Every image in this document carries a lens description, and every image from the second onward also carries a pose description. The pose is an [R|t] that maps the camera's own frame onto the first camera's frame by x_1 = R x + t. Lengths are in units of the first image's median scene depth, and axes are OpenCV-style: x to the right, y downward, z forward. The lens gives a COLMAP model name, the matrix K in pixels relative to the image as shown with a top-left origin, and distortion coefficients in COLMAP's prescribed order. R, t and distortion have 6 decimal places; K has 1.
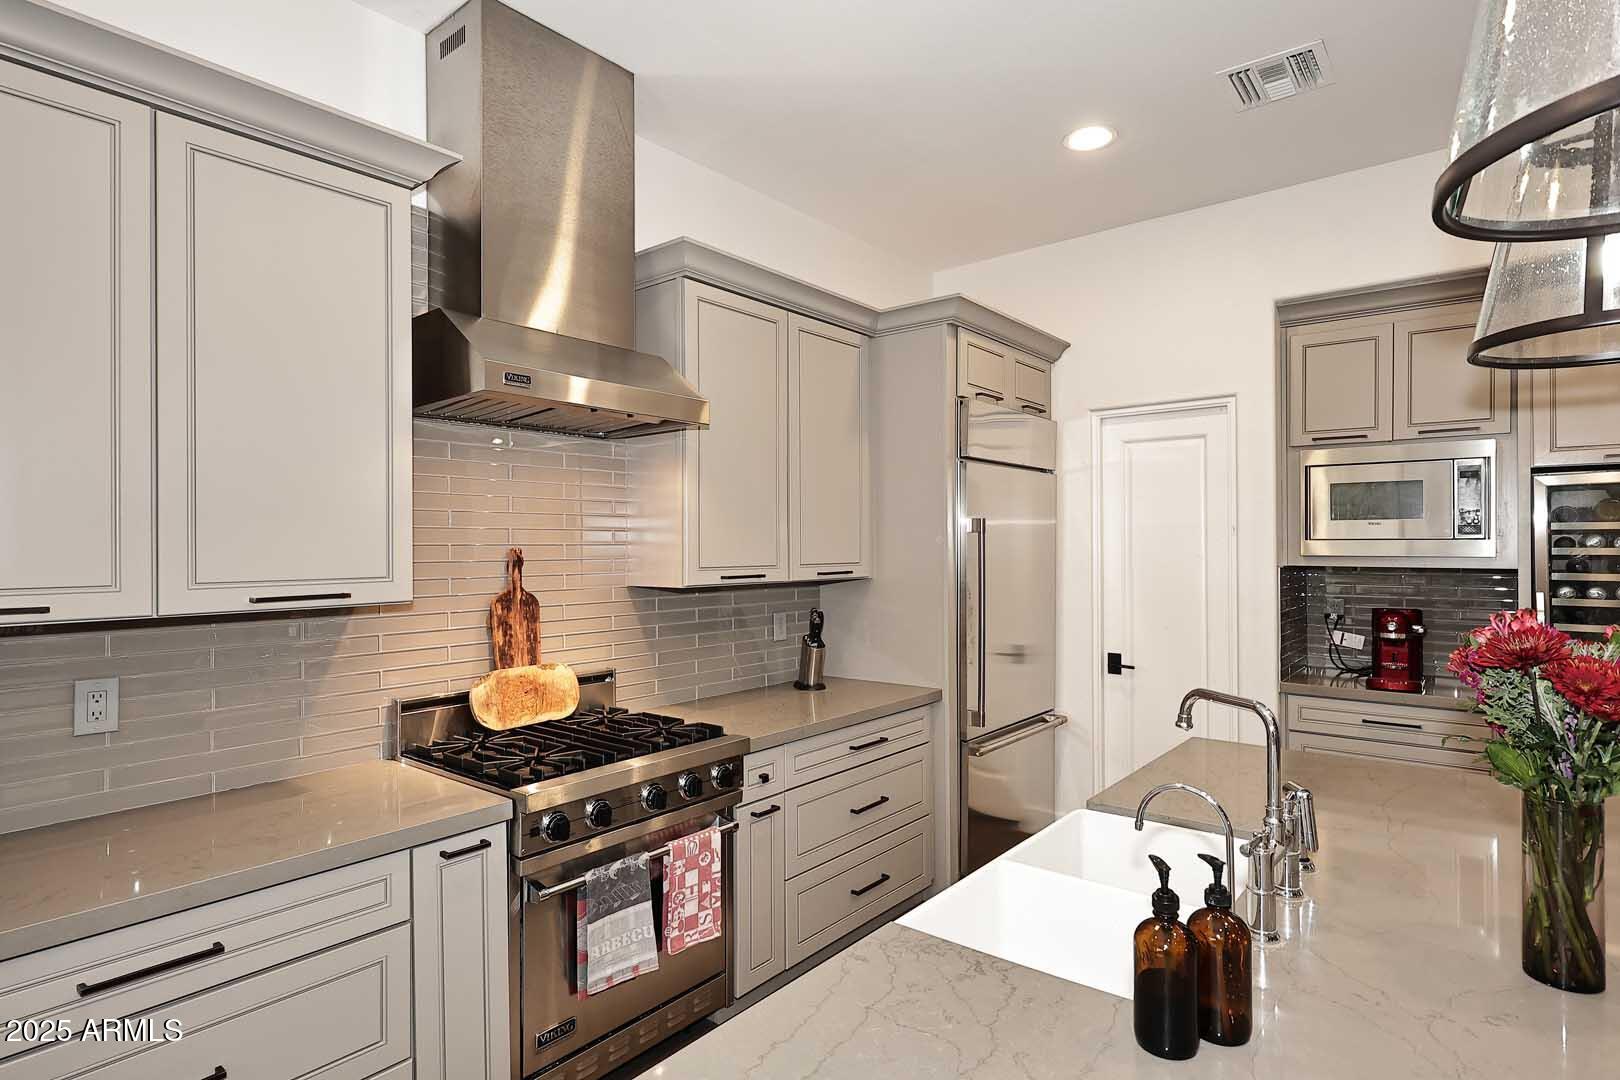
lens RADIAL K [[856.0, 0, 819.7], [0, 856.0, 545.1], [0, 0, 1]] dist [-0.000951, 0.001899]
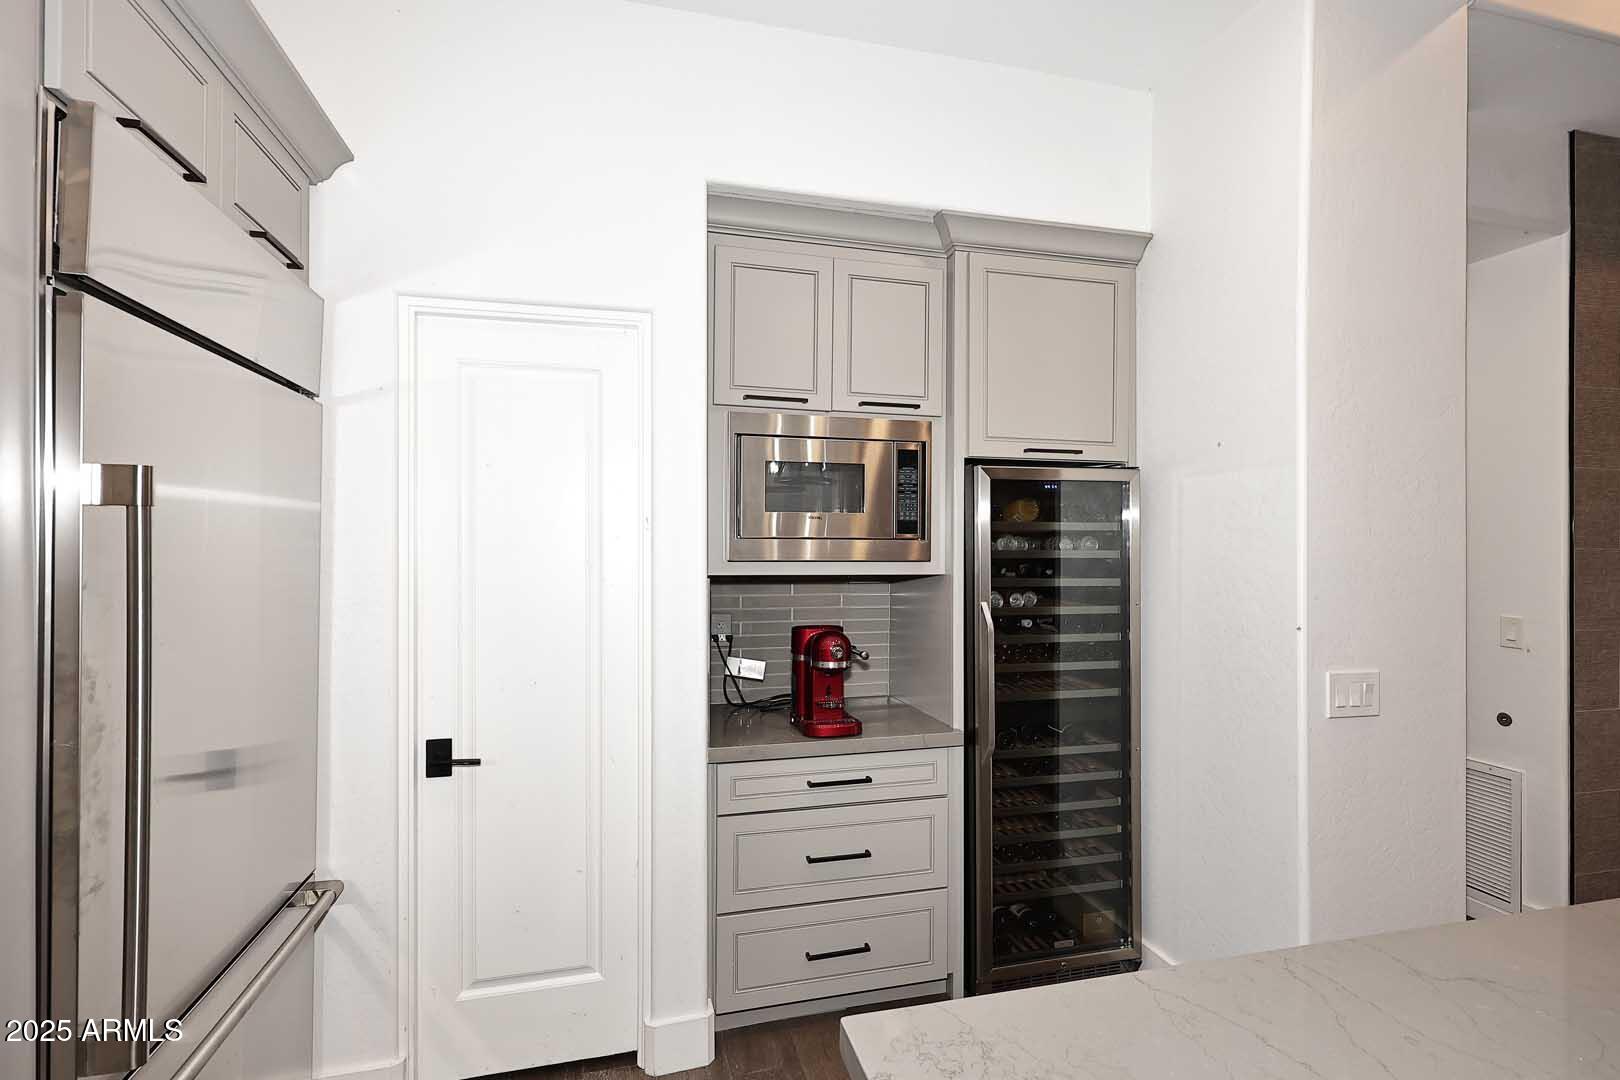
lens RADIAL K [[765.9, 0, 810.0], [0, 765.9, 545.4], [0, 0, 1]] dist [-0.000093, -0.000687]
pose [[0.588187, 0.003460, 0.808718, 0.111293], [-0.005918, 0.999982, 0.000025, -0.000902], [-0.808703, -0.004801, 0.588197, 0.676919]]
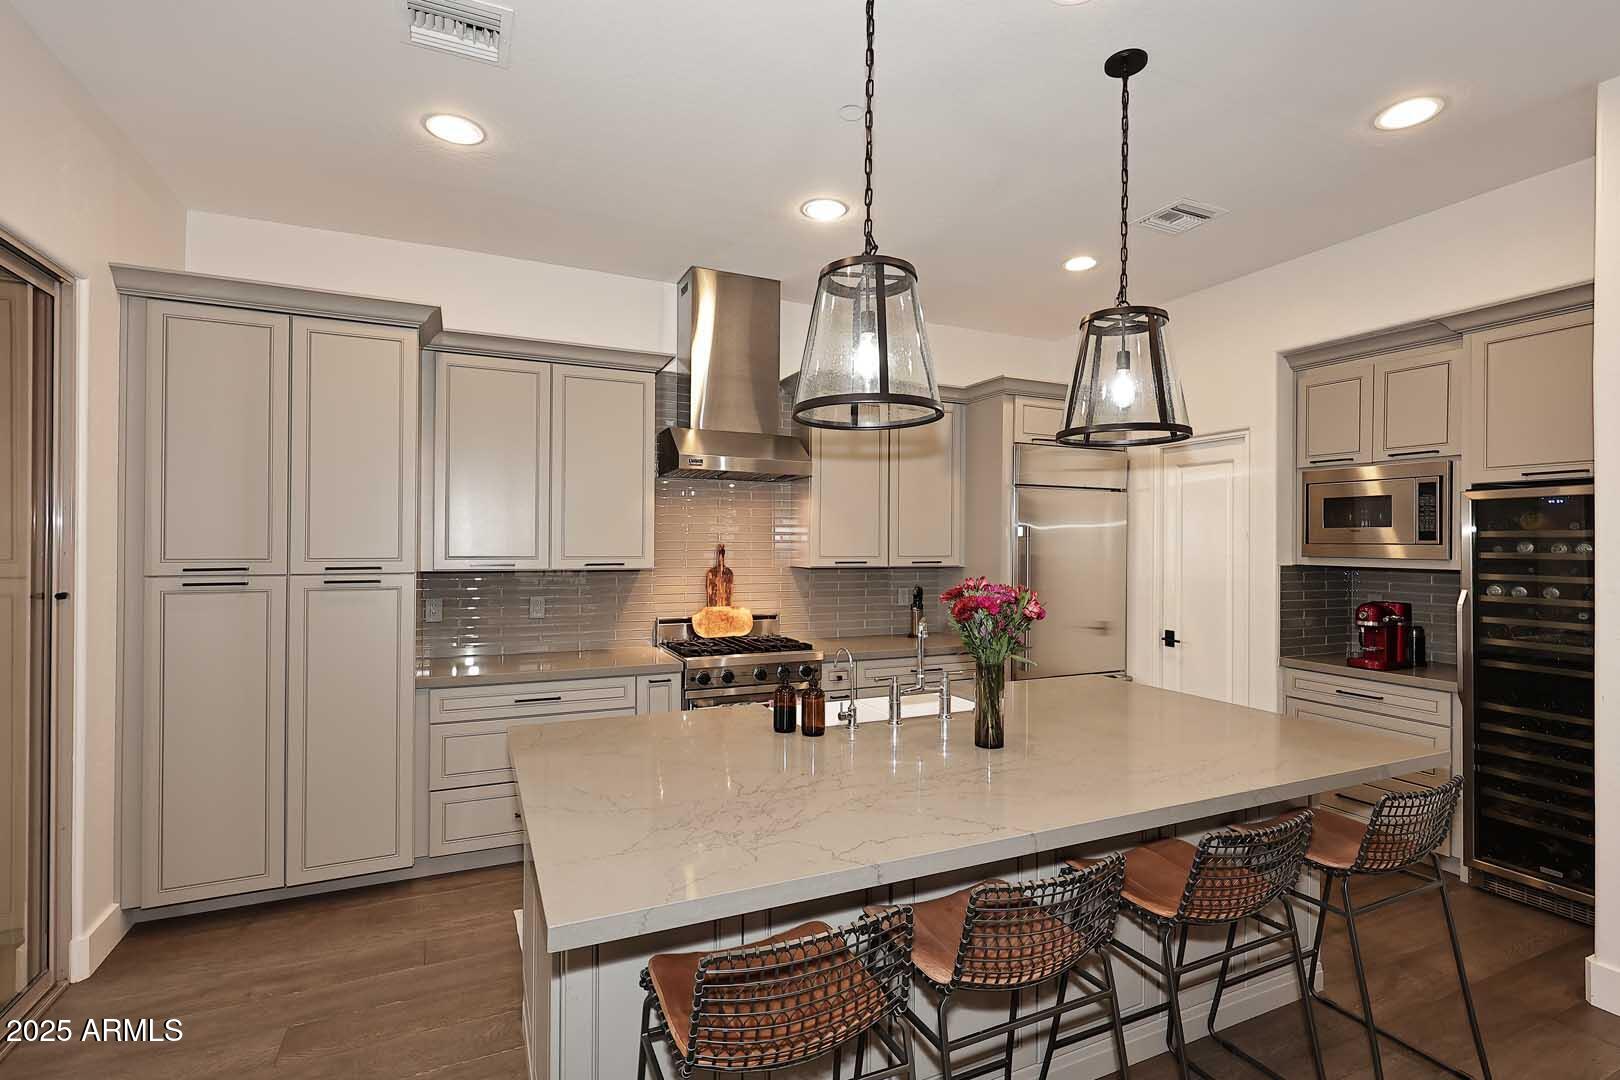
lens RADIAL K [[765.9, 0, 808.7], [0, 765.9, 541.5], [0, 0, 1]] dist [-0.000093, -0.000687]
pose [[0.893667, 0.008717, -0.448647, 0.493037], [-0.009803, 0.999952, -0.000098, -0.002655], [0.448624, 0.004485, 0.893709, -0.358218]]
